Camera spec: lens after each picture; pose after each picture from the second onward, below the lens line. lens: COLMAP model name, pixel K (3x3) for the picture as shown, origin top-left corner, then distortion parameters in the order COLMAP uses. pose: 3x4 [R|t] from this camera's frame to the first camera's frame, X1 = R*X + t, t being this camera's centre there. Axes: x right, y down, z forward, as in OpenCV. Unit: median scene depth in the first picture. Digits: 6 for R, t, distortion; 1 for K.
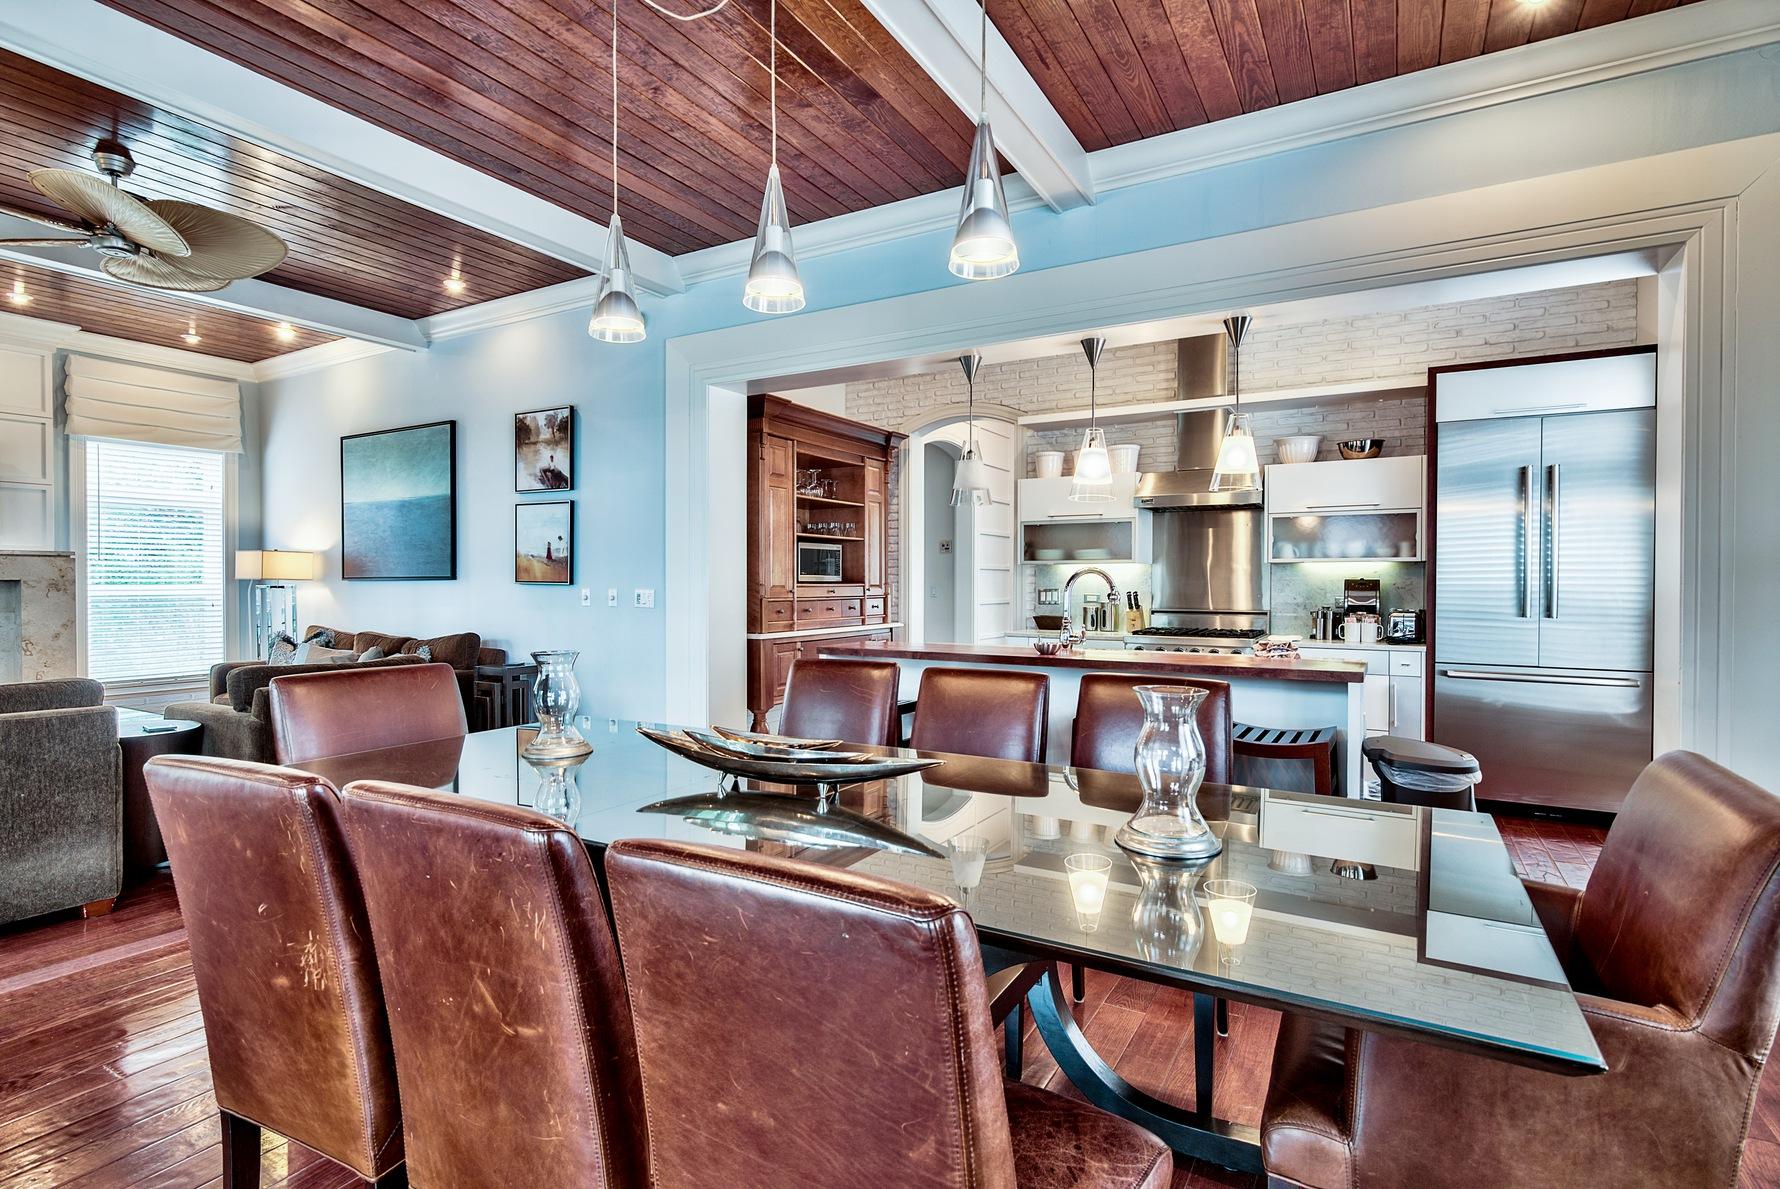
lens RADIAL K [[887.0, 0, 892.8], [0, 887.0, 598.3], [0, 0, 1]] dist [0.000168, 0.000718]
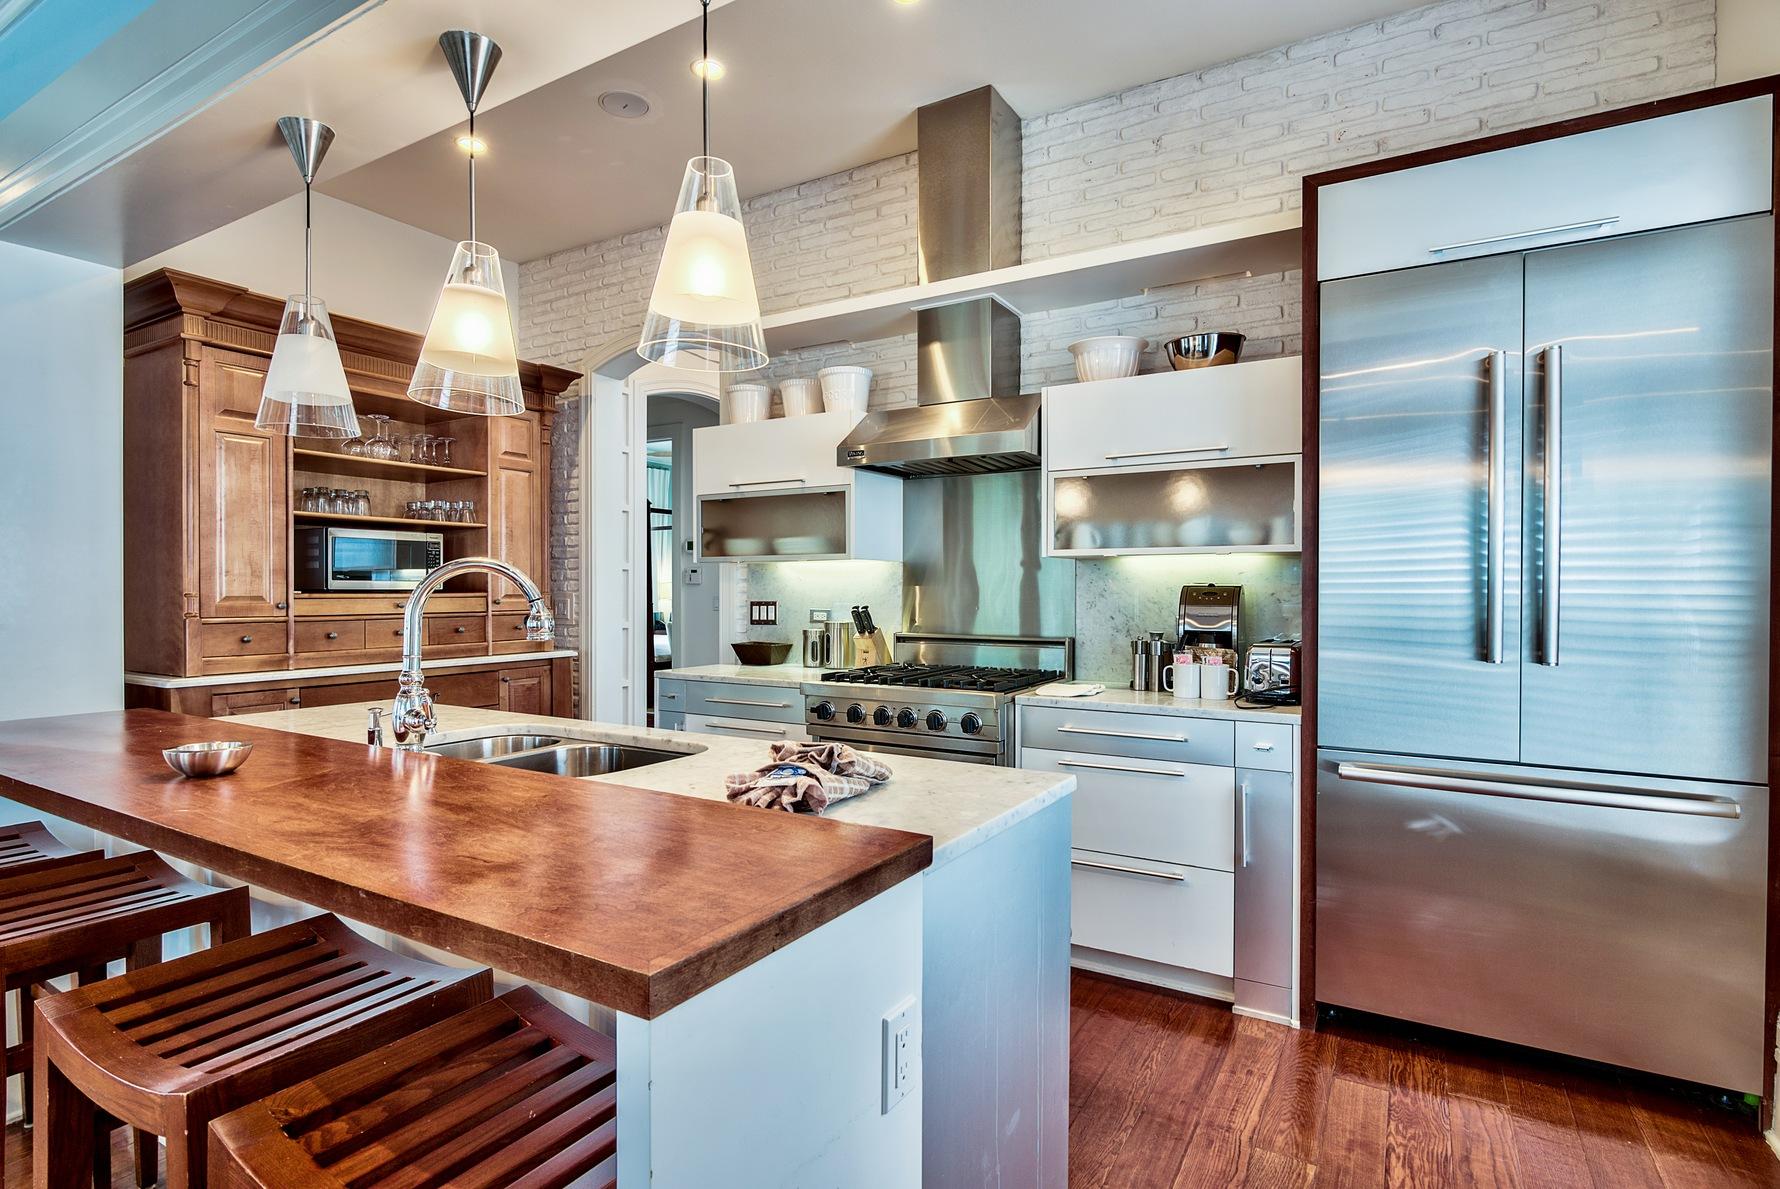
lens RADIAL K [[887.0, 0, 872.1], [0, 887.0, 593.5], [0, 0, 1]] dist [0.000168, 0.000718]
pose [[0.998815, 0.000280, -0.048665, 0.342527], [-0.001144, 0.999842, -0.017734, -0.005798], [0.048652, 0.017769, 0.998658, 0.427889]]
